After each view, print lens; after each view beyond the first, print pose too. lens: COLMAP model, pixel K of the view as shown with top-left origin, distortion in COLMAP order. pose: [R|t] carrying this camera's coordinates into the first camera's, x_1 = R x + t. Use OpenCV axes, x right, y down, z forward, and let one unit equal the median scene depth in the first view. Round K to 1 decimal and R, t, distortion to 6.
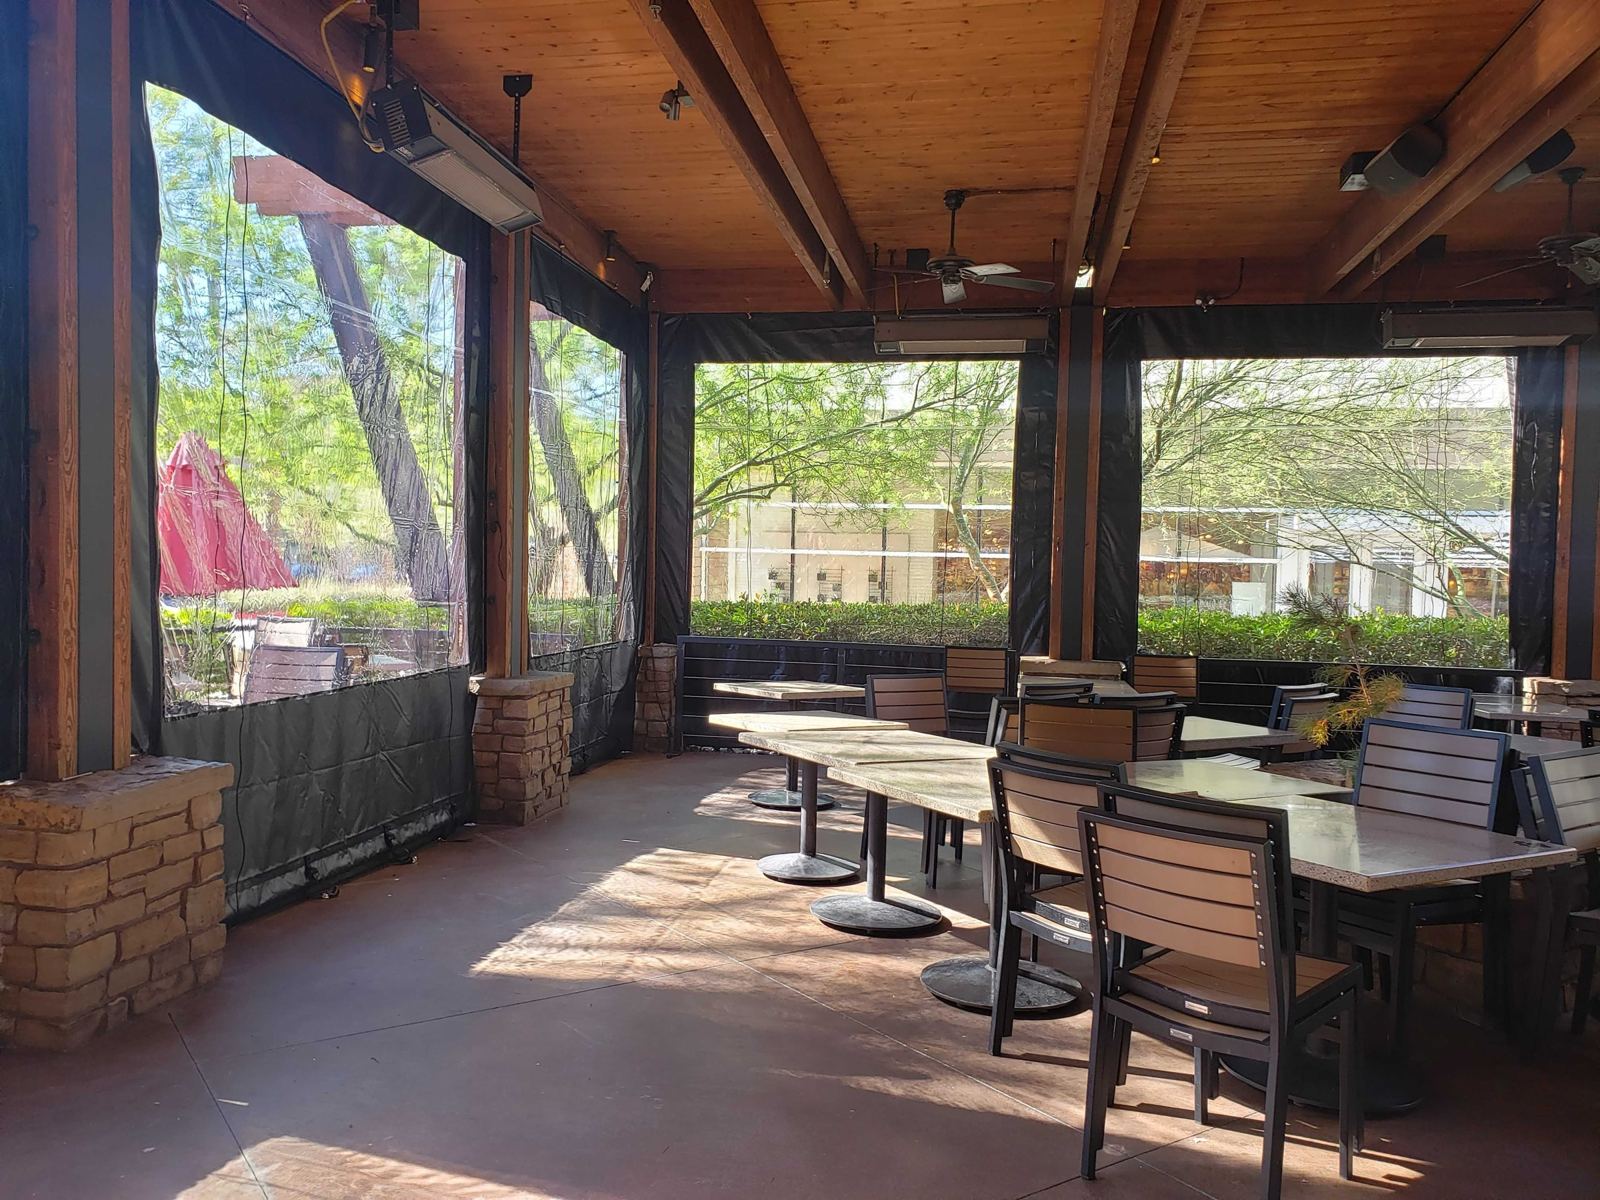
lens RADIAL K [[1262.9, 0, 795.3], [0, 1262.9, 581.5], [0, 0, 1]] dist [0.010613, 0.004338]
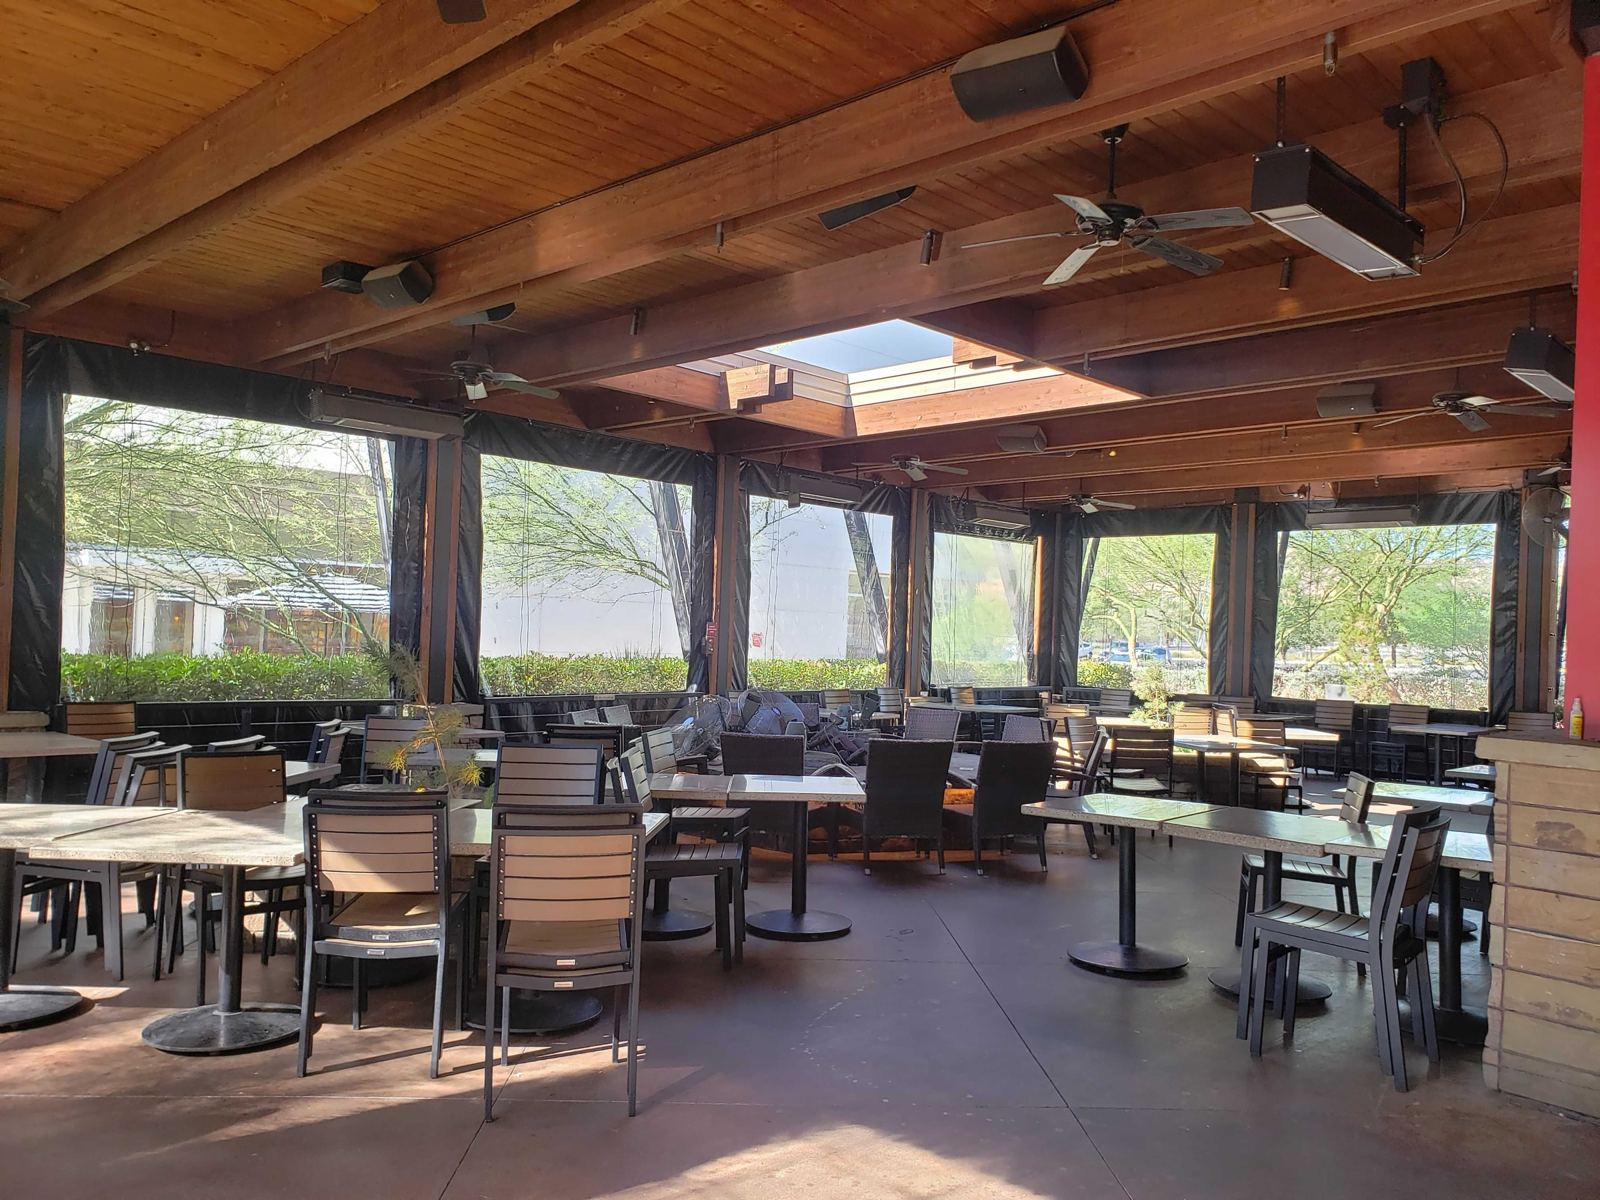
lens RADIAL K [[1239.6, 0, 800.0], [0, 1239.6, 600.0], [0, 0, 1]] dist [0.002693, 0.070016]
pose [[0.550354, 0.019487, 0.834704, -0.455917], [-0.011397, 0.999810, -0.015827, -0.023578], [-0.834853, -0.000803, 0.550472, 0.039564]]
